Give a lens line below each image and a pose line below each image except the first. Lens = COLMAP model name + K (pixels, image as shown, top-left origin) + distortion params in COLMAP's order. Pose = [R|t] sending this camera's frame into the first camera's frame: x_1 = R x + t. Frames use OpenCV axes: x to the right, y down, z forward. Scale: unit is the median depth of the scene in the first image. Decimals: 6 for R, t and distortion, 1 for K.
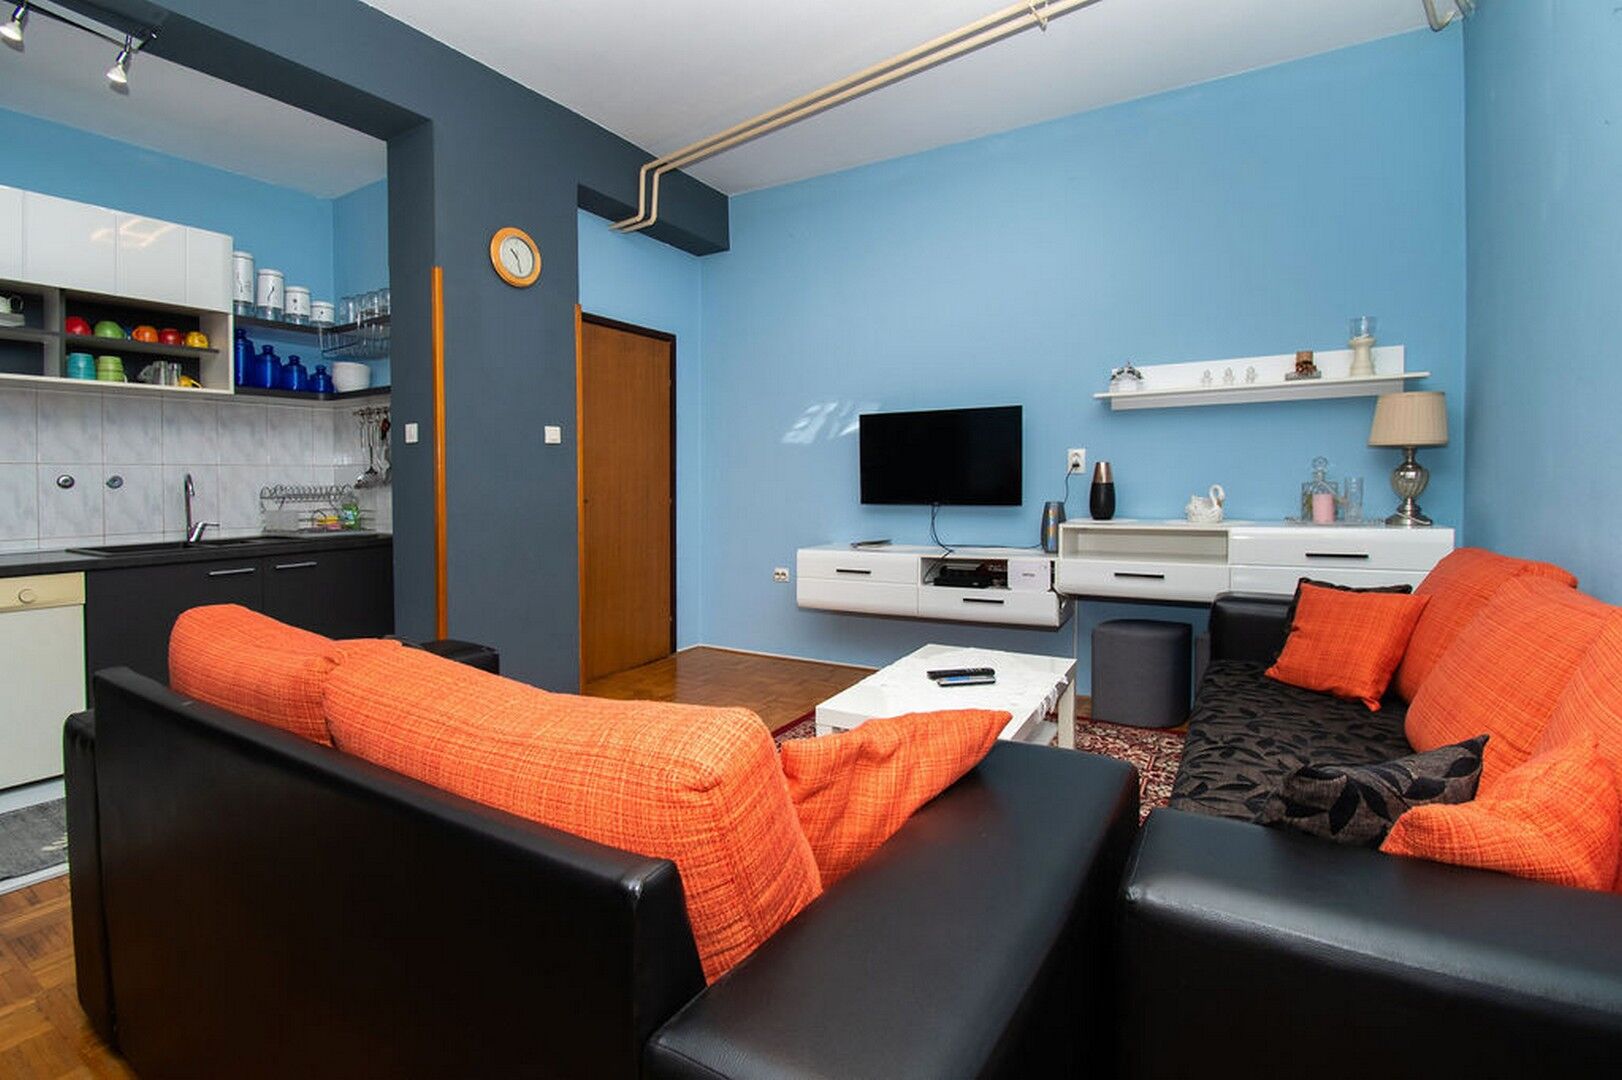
lens RADIAL K [[713.4, 0, 812.9], [0, 713.4, 485.7], [0, 0, 1]] dist [0.019418, -0.021206]
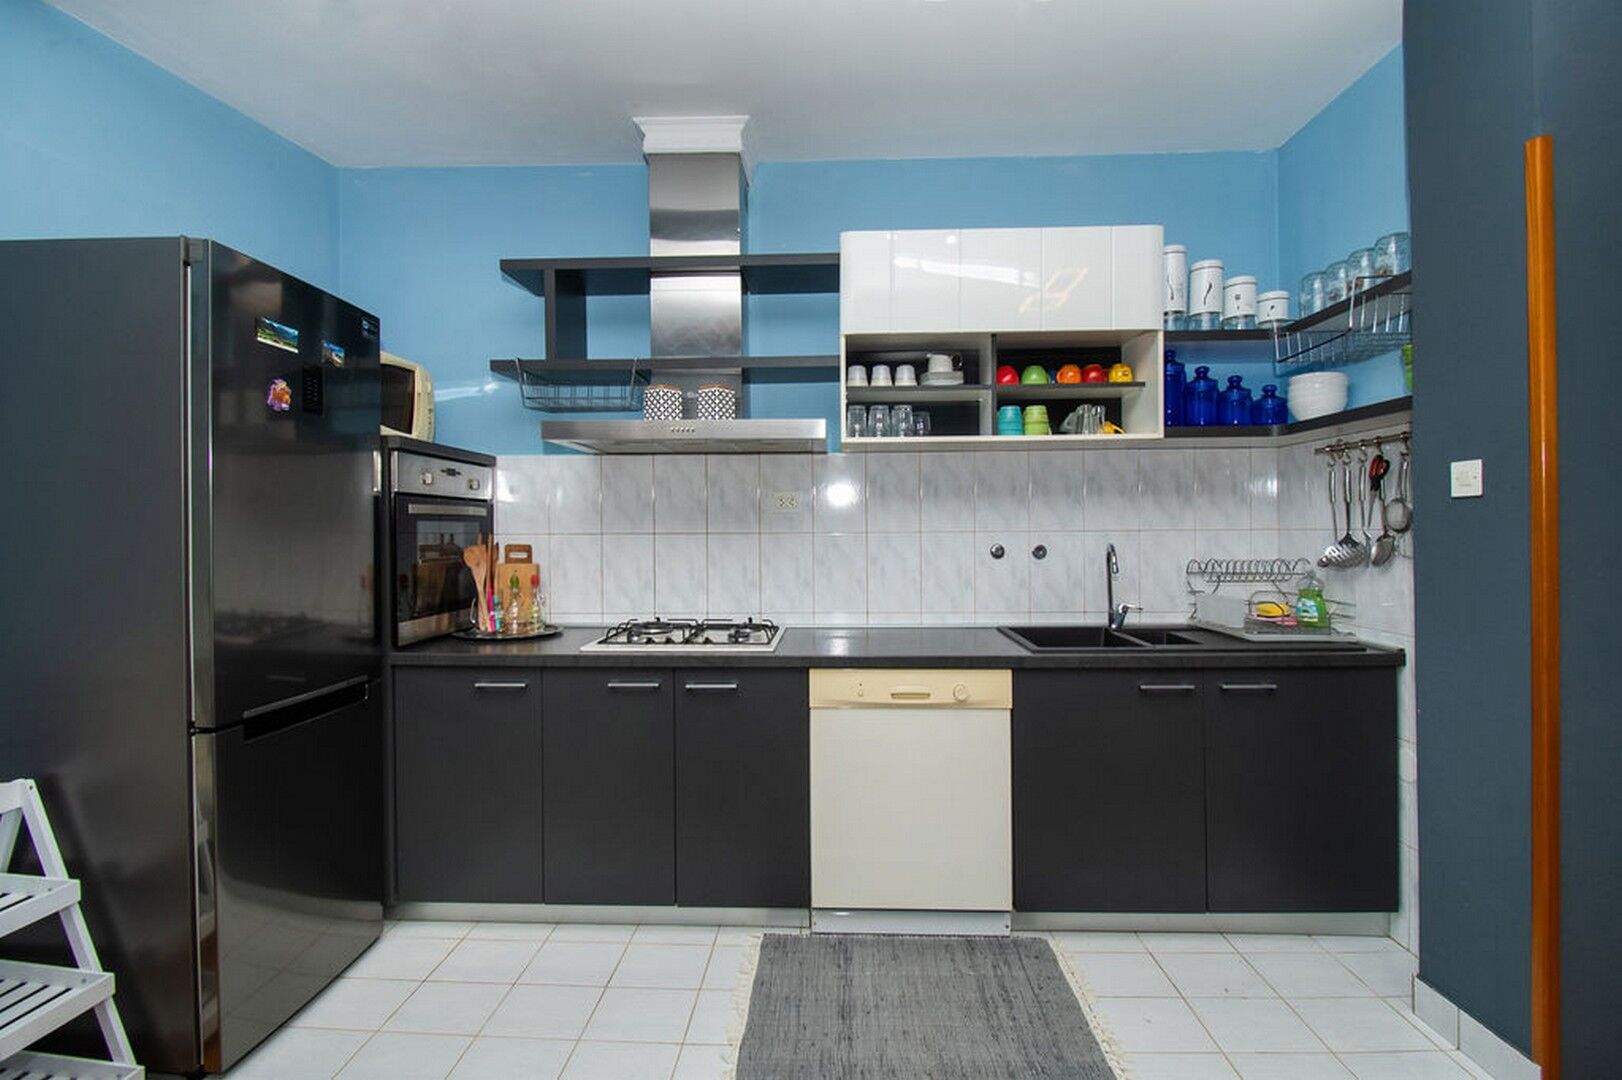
lens RADIAL K [[740.6, 0, 814.1], [0, 740.6, 524.8], [0, 0, 1]] dist [0.009678, -0.019949]
pose [[0.482202, 0.005321, -0.876044, -0.293494], [-0.009020, 0.999959, 0.001109, -0.033269], [0.876013, 0.007367, 0.482230, 0.296540]]
